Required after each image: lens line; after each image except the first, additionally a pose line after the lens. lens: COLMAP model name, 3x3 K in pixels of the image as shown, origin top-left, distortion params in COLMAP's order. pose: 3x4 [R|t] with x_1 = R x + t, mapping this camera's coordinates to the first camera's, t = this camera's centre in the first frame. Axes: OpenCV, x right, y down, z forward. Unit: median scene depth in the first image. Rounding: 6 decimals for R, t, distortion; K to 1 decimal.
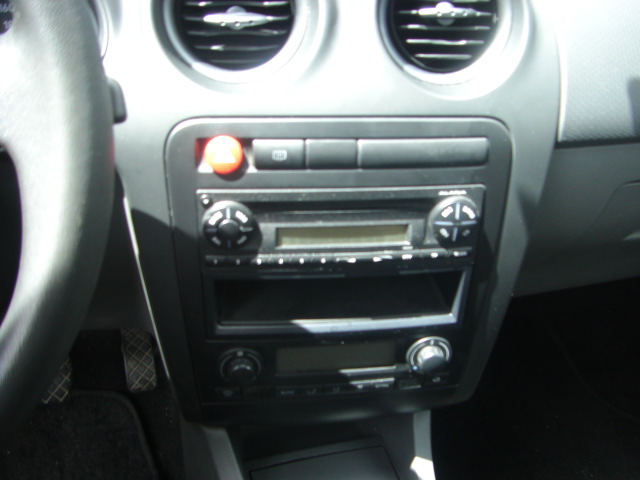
lens RADIAL K [[723.9, 0, 344.7], [0, 723.9, 242.7], [0, 0, 1]] dist [-0.139230, 0.000000]
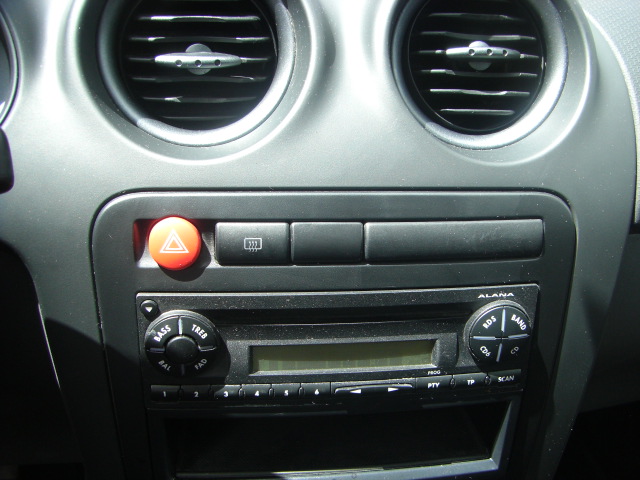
lens RADIAL K [[723.9, 0, 345.5], [0, 723.9, 255.3], [0, 0, 1]] dist [-0.139230, 0.000000]
pose [[0.999989, -0.004683, 0.000004, -0.000513], [0.004652, 0.993297, -0.115499, -0.026949], [0.000537, 0.115497, 0.993308, 0.283665]]
